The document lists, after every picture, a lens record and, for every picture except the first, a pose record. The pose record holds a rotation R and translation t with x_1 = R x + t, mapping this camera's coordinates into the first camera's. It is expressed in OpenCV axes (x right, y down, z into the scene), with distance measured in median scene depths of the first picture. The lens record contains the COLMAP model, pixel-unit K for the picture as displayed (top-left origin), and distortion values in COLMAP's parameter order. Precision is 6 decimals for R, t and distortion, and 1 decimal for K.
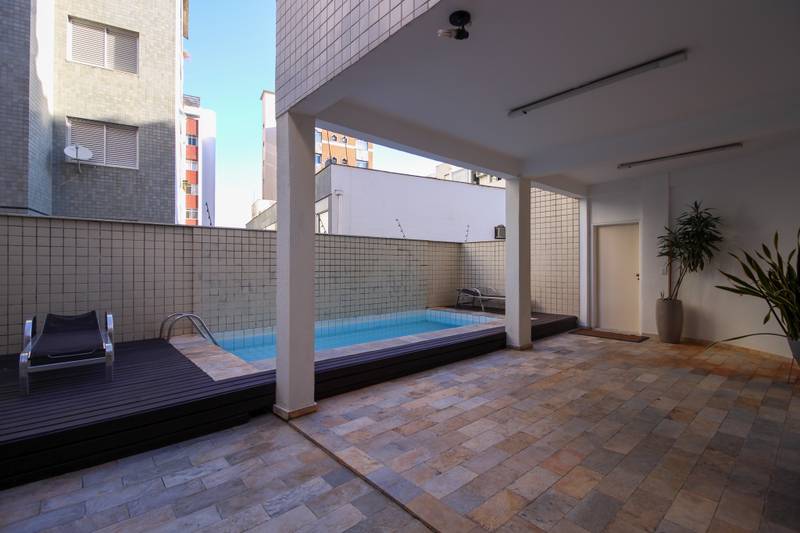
lens RADIAL K [[367.1, 0, 401.6], [0, 367.1, 264.4], [0, 0, 1]] dist [0.003804, -0.004994]
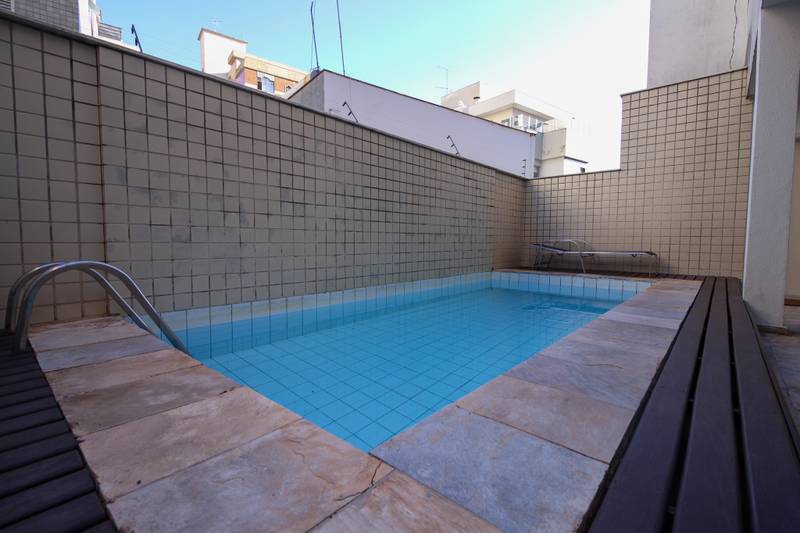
lens RADIAL K [[367.1, 0, 399.8], [0, 367.1, 265.9], [0, 0, 1]] dist [0.003804, -0.004994]
pose [[0.991506, -0.001976, 0.130048, -0.231932], [-0.007428, 0.997392, 0.071786, 0.078401], [-0.129851, -0.072142, 0.988906, 0.429743]]
